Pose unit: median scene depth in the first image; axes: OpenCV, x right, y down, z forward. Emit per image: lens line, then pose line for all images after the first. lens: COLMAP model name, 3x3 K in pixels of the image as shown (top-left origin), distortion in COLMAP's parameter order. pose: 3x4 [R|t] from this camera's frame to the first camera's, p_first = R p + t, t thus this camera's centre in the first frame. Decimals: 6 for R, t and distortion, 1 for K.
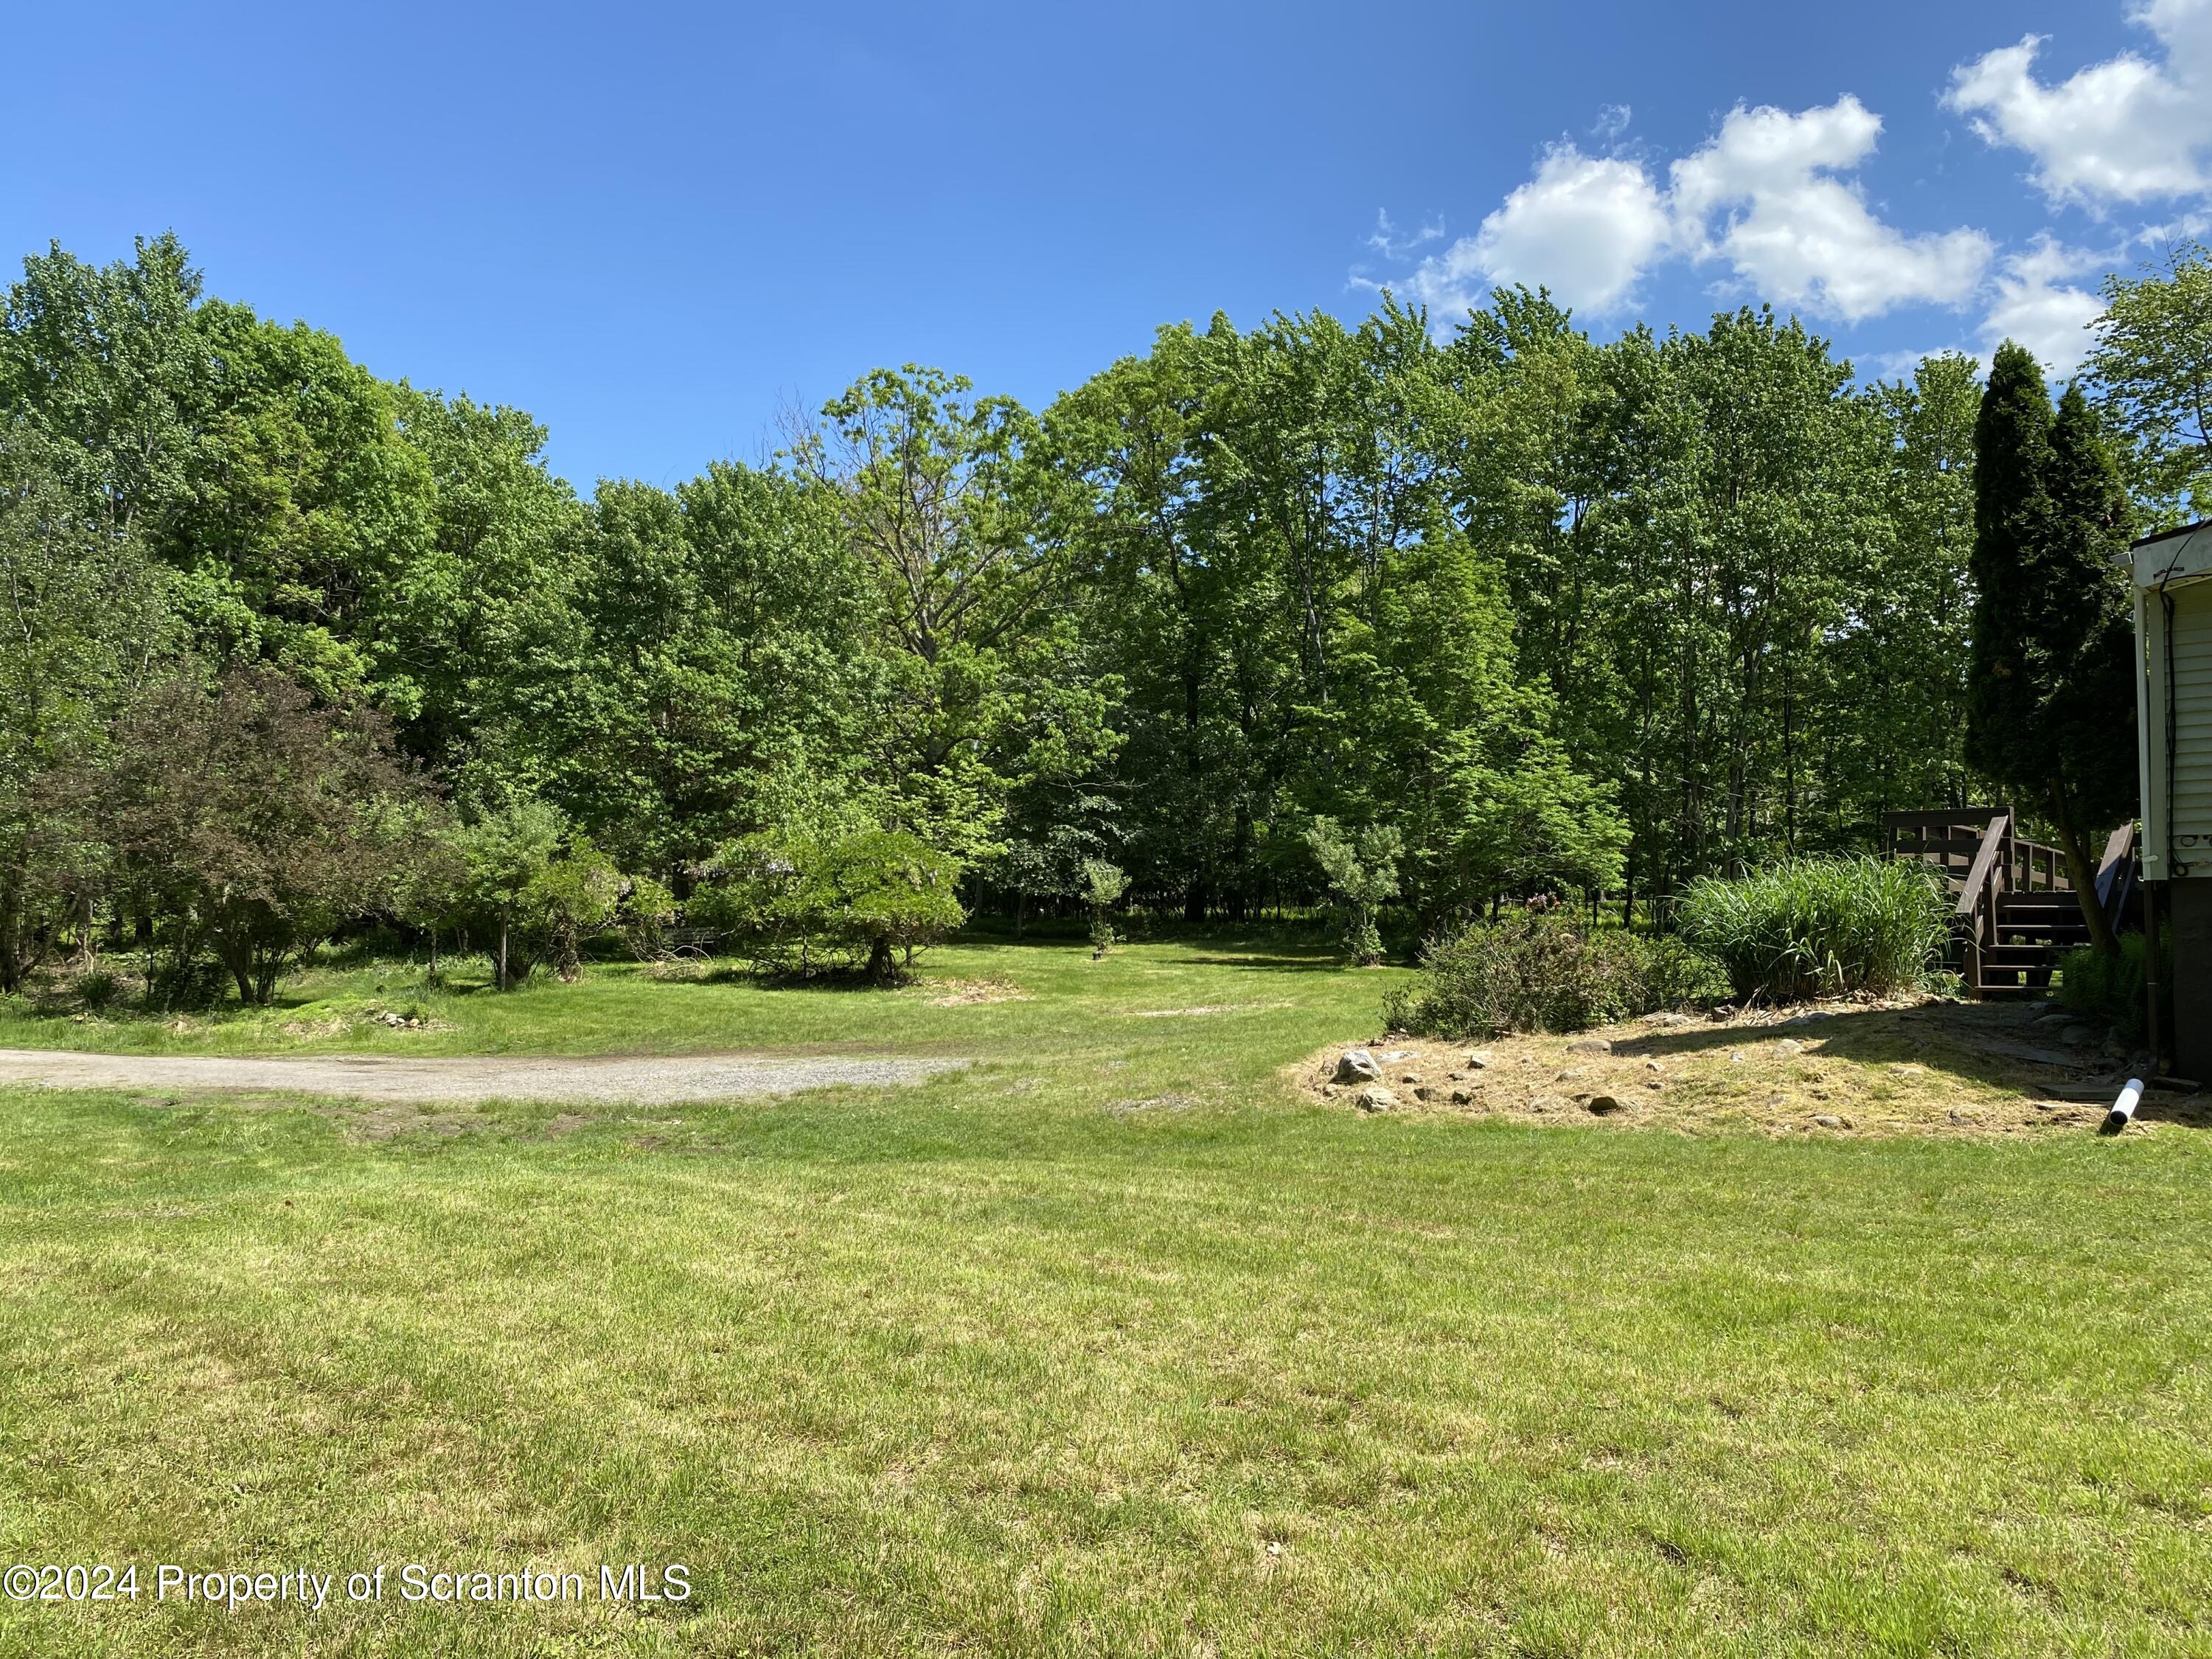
lens RADIAL K [[1682.0, 0, 1106.0], [0, 1682.0, 829.5], [0, 0, 1]] dist [-0.004333, -0.007726]
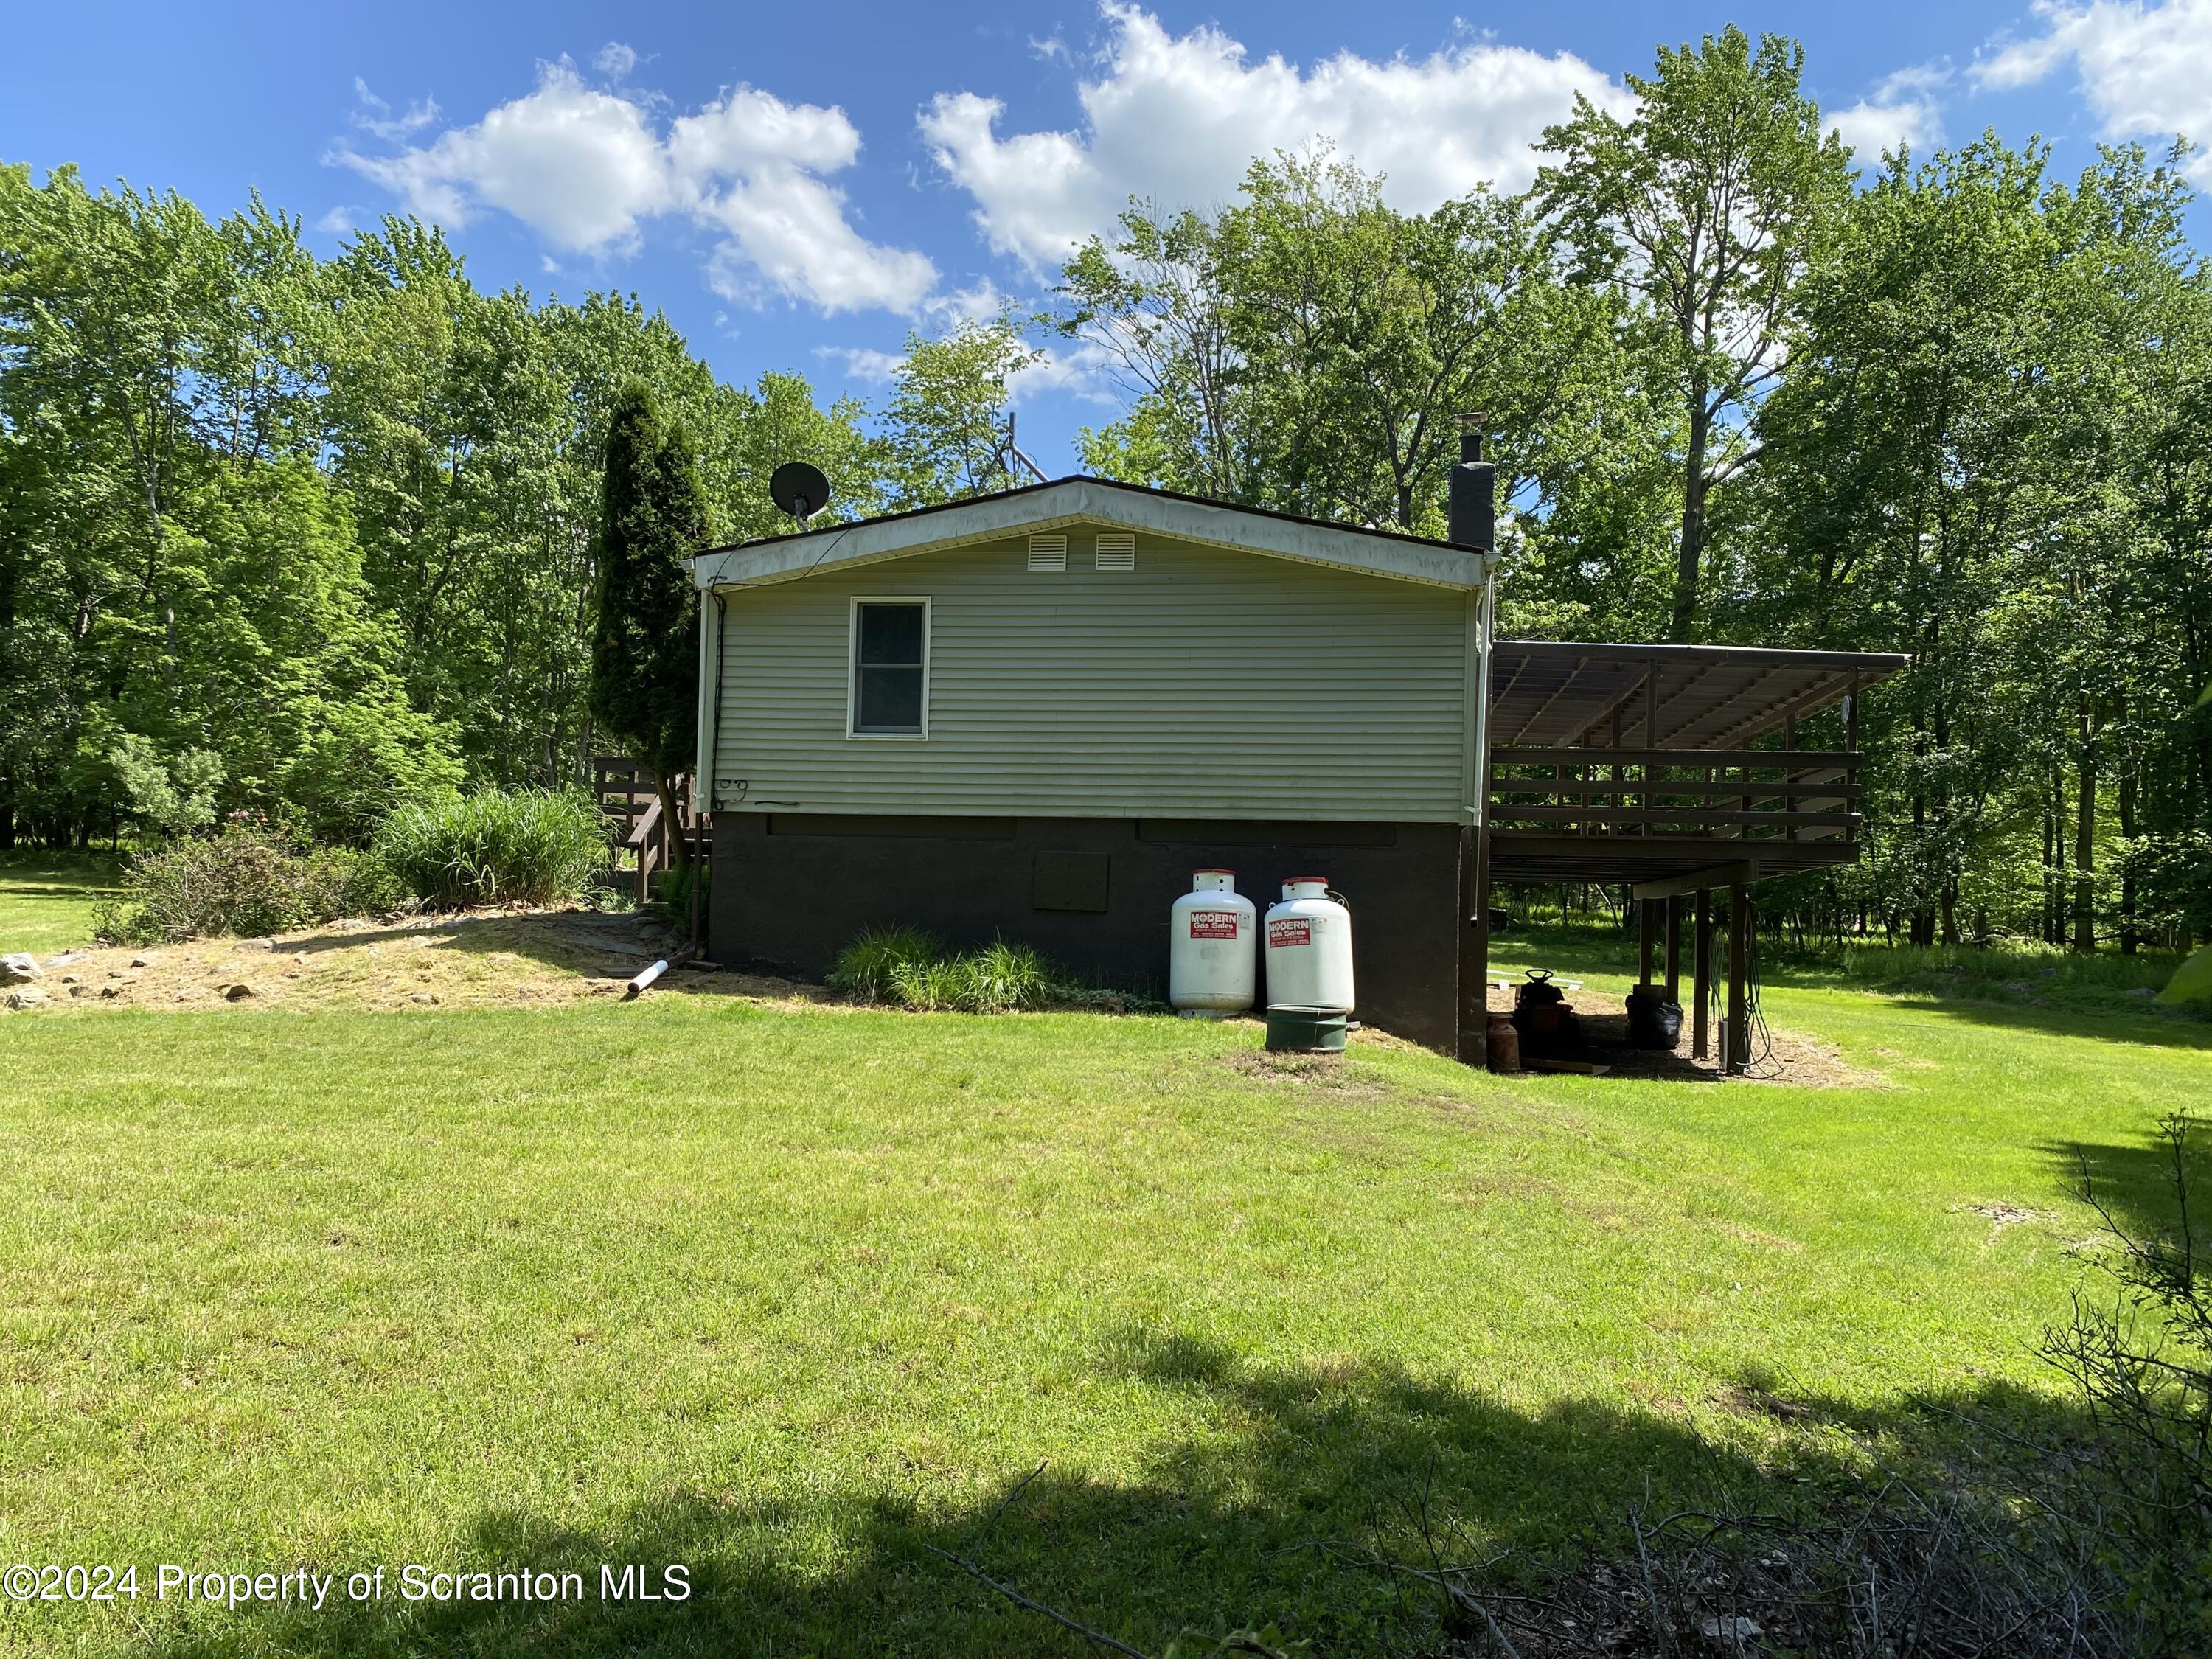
lens RADIAL K [[1688.0, 0, 1106.0], [0, 1688.0, 829.5], [0, 0, 1]] dist [0.008749, 0.004310]
pose [[0.825857, 0.040876, 0.562395, 0.048894], [-0.056426, 0.998354, 0.010298, 0.004104], [-0.561049, -0.040238, 0.826804, -0.090501]]
